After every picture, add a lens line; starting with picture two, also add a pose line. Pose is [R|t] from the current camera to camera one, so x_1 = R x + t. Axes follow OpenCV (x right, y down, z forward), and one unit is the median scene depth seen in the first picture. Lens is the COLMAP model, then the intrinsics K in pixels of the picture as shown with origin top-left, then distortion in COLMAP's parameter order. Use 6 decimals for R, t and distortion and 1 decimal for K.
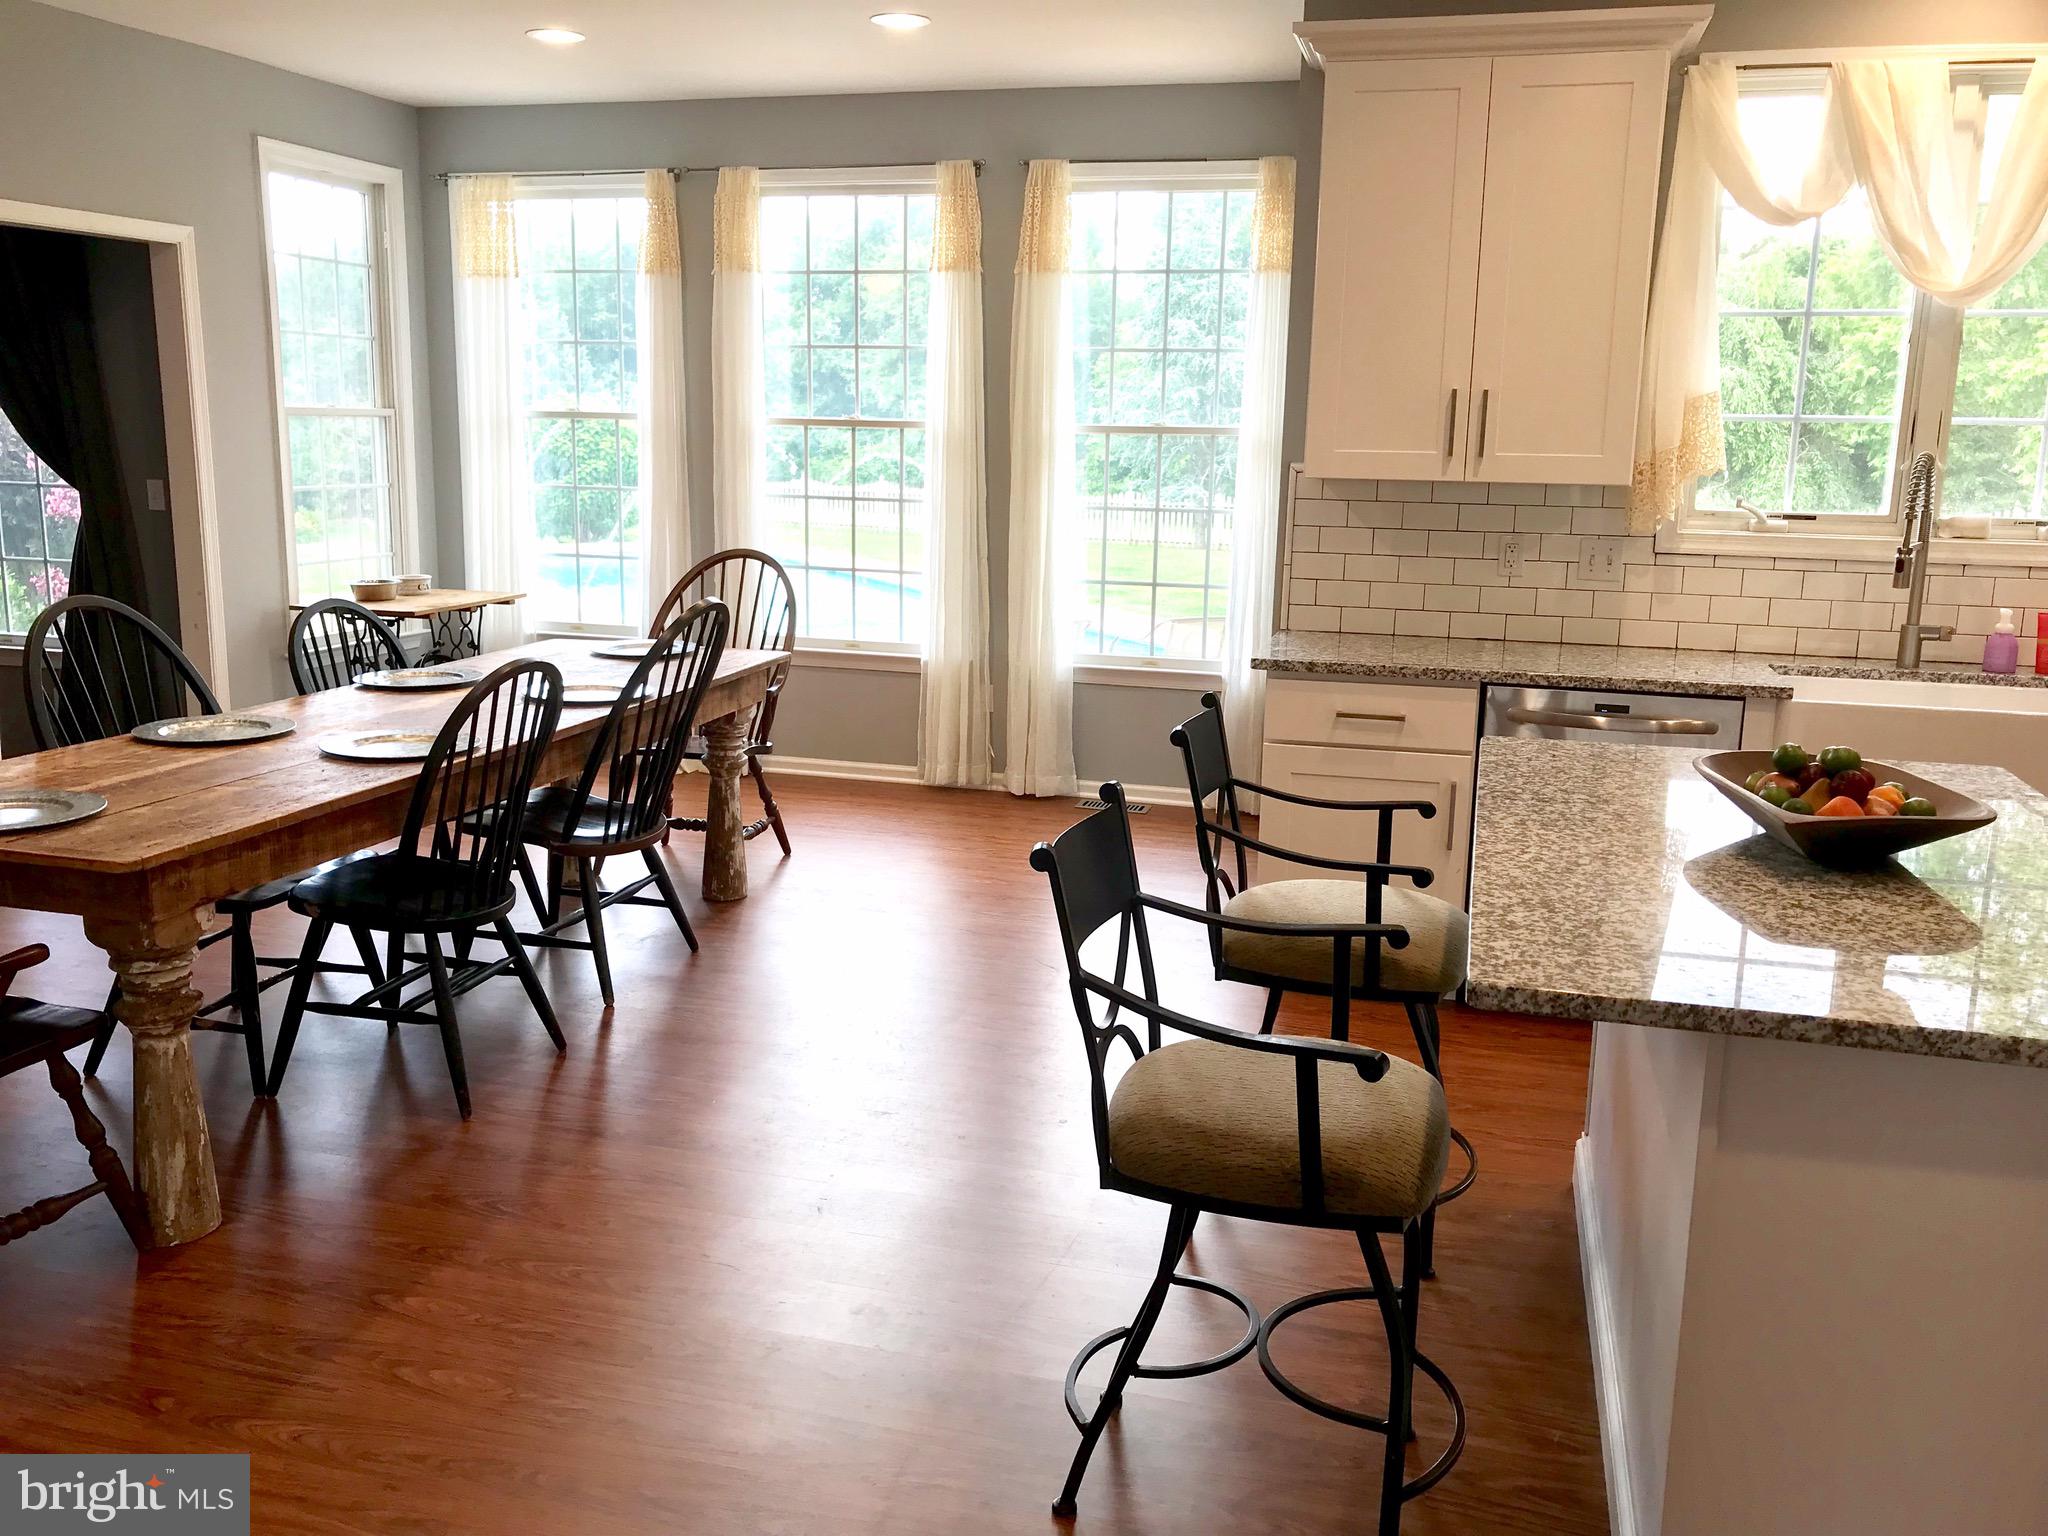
lens RADIAL K [[1700.5, 0, 1027.5], [0, 1700.5, 757.9], [0, 0, 1]] dist [0.007967, 0.016724]
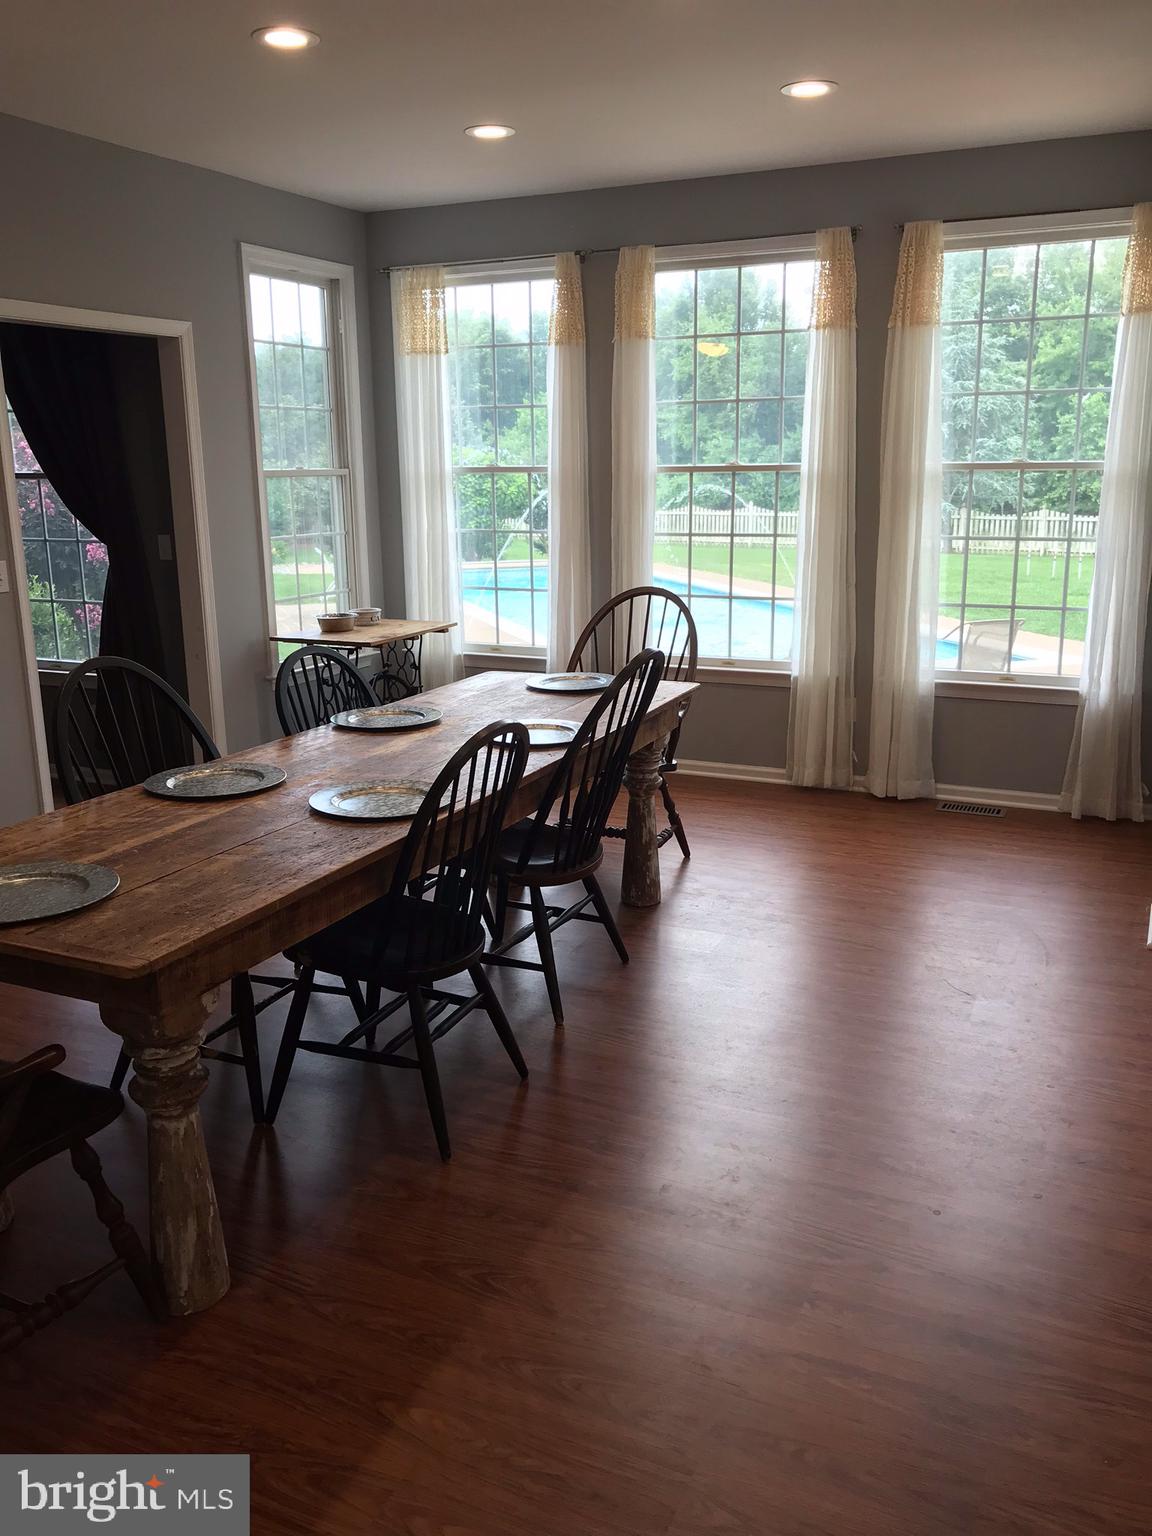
lens RADIAL K [[1275.4, 0, 585.8], [0, 1275.4, 768.2], [0, 0, 1]] dist [0.007967, 0.016724]
pose [[0.987488, 0.006683, -0.157550, -0.087851], [0.000166, 0.999057, 0.043418, -0.045763], [0.157692, -0.042901, 0.986556, 0.178732]]
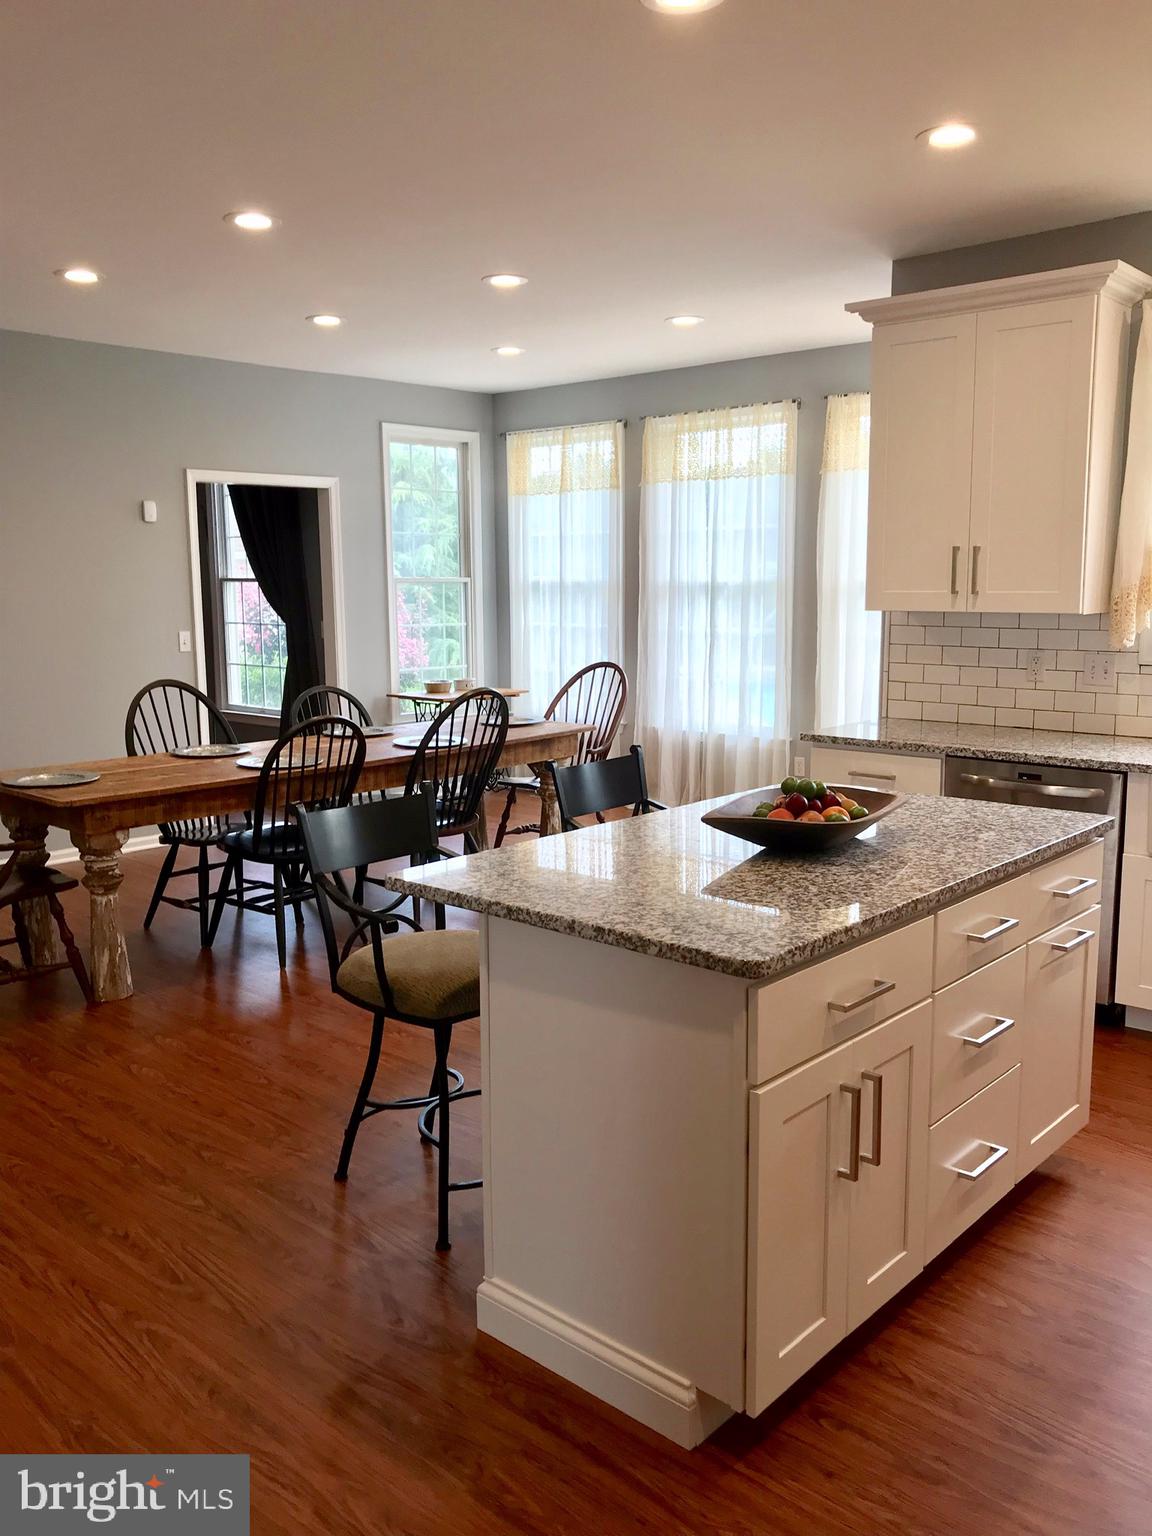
lens RADIAL K [[1275.4, 0, 575.2], [0, 1275.4, 770.4], [0, 0, 1]] dist [0.007967, 0.016724]
pose [[0.893774, 0.043713, -0.446382, 0.388993], [-0.064288, 0.997448, -0.031045, 0.017322], [0.443886, 0.056444, 0.894304, -0.058647]]
